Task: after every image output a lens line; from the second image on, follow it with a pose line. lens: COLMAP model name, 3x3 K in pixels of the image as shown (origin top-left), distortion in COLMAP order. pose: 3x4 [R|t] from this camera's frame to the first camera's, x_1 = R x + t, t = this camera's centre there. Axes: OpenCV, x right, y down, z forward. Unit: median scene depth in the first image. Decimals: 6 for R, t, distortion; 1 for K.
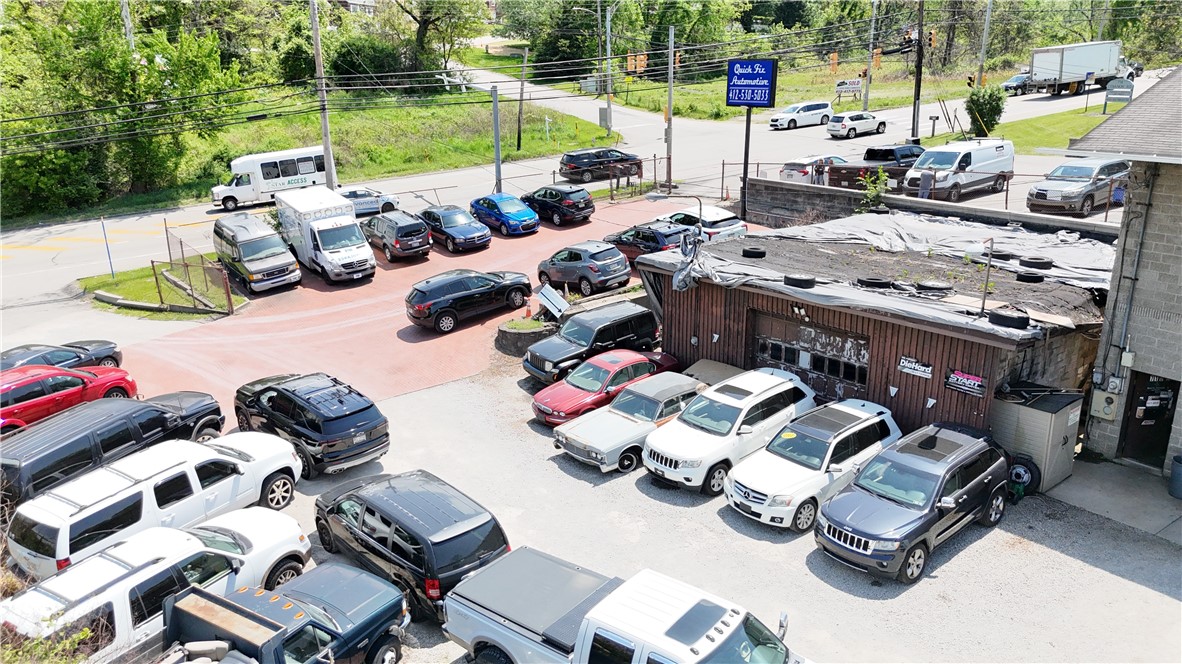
lens RADIAL K [[873.6, 0, 589.9], [0, 873.6, 334.5], [0, 0, 1]] dist [0.069863, -0.067601]
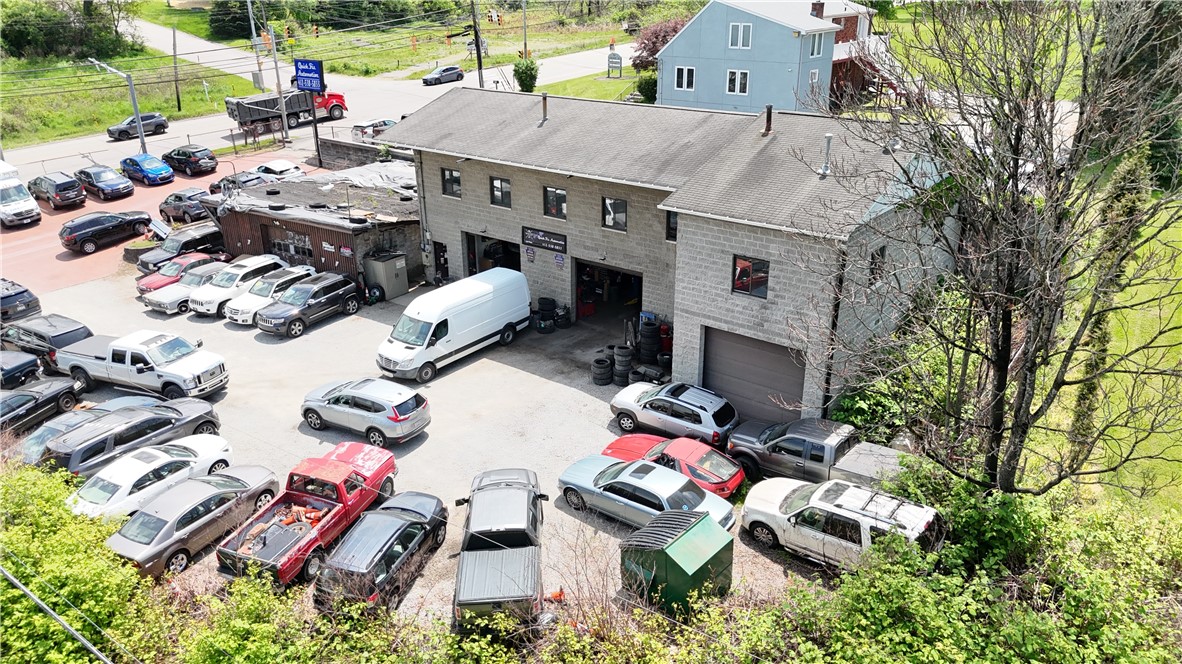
lens RADIAL K [[873.6, 0, 590.1], [0, 873.6, 330.7], [0, 0, 1]] dist [0.069863, -0.067601]
pose [[0.964747, -0.097574, 0.244425, 0.340770], [0.078661, 0.993185, 0.086003, 0.079920], [-0.251151, -0.063744, 0.965847, -0.874847]]
